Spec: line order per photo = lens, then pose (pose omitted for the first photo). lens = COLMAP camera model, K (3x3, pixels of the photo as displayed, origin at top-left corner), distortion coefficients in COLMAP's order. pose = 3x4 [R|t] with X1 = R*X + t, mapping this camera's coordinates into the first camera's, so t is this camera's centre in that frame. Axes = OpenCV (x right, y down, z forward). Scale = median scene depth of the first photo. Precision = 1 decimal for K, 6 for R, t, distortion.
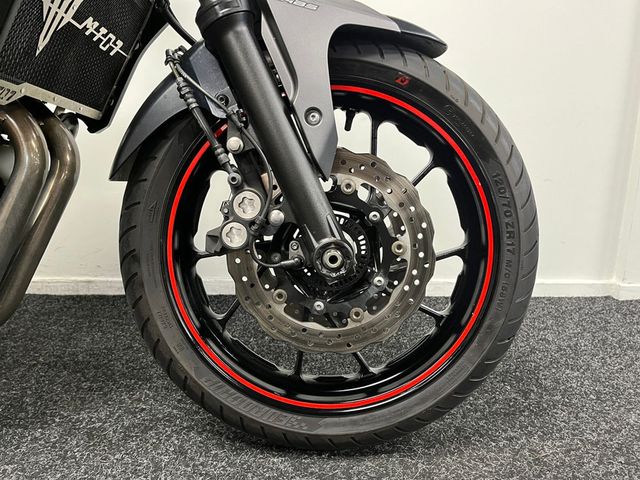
lens RADIAL K [[491.8, 0, 322.2], [0, 491.8, 236.8], [0, 0, 1]] dist [0.018782, -0.009637]
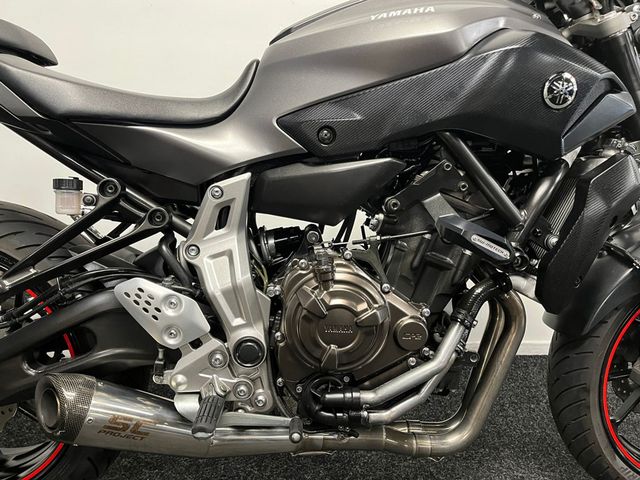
lens RADIAL K [[491.8, 0, 322.2], [0, 491.8, 236.8], [0, 0, 1]] dist [0.018782, -0.009637]
pose [[0.999631, 0.003621, 0.026908, -1.160801], [-0.004513, 0.999439, 0.033171, -0.437294], [-0.026772, -0.033280, 0.999087, -0.376081]]
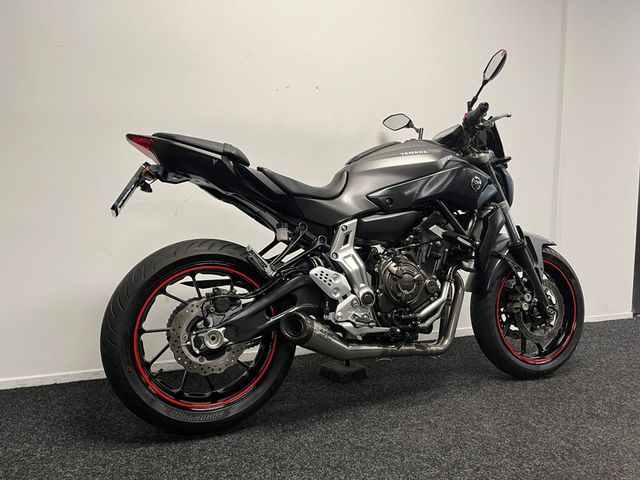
lens RADIAL K [[491.8, 0, 322.2], [0, 491.8, 236.8], [0, 0, 1]] dist [0.018782, -0.009637]
pose [[0.931159, -0.025186, 0.363743, -2.432303], [0.080499, 0.987195, -0.137717, -0.111359], [-0.355617, 0.157518, 0.921263, -1.511044]]
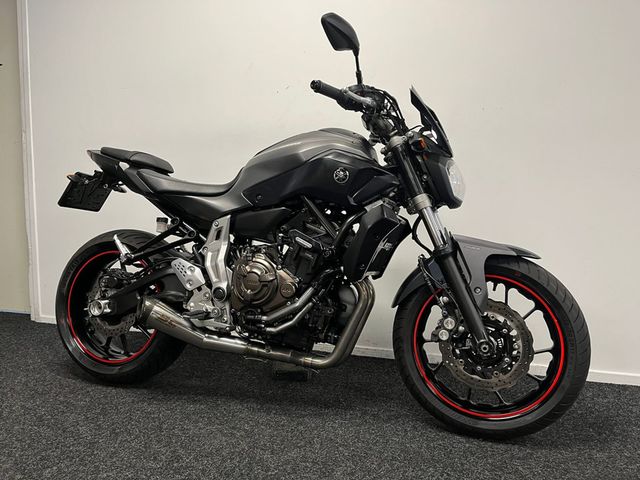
lens RADIAL K [[491.8, 0, 322.2], [0, 491.8, 236.8], [0, 0, 1]] dist [0.018782, -0.009637]
pose [[0.942234, 0.017803, -0.334481, 0.063911], [-0.066831, 0.988500, -0.135650, -0.106972], [0.328220, 0.150168, 0.932589, -1.486983]]
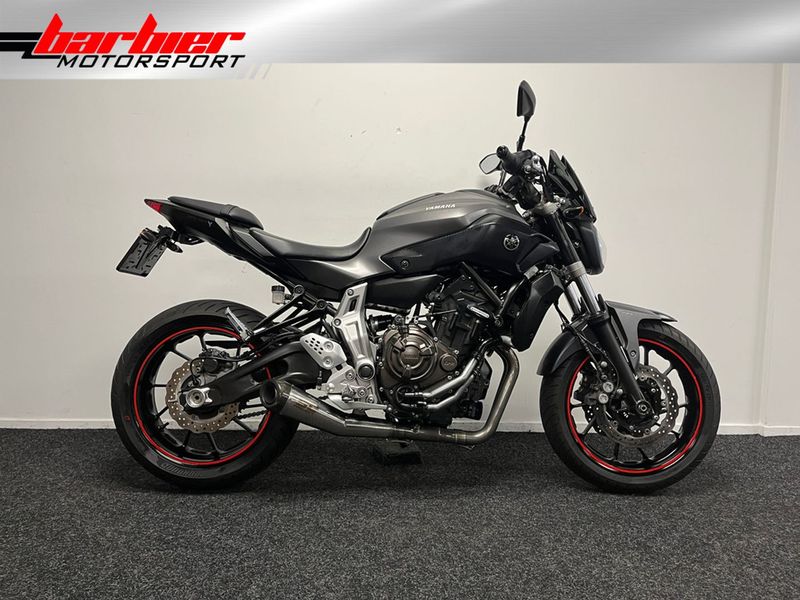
lens RADIAL K [[614.8, 0, 402.8], [0, 614.8, 296.0], [0, 0, 1]] dist [0.018782, -0.009637]
pose [[0.999978, 0.002258, -0.006214, -1.113028], [-0.003113, 0.989989, -0.141107, -0.070155], [0.005833, 0.141123, 0.989975, -2.102262]]
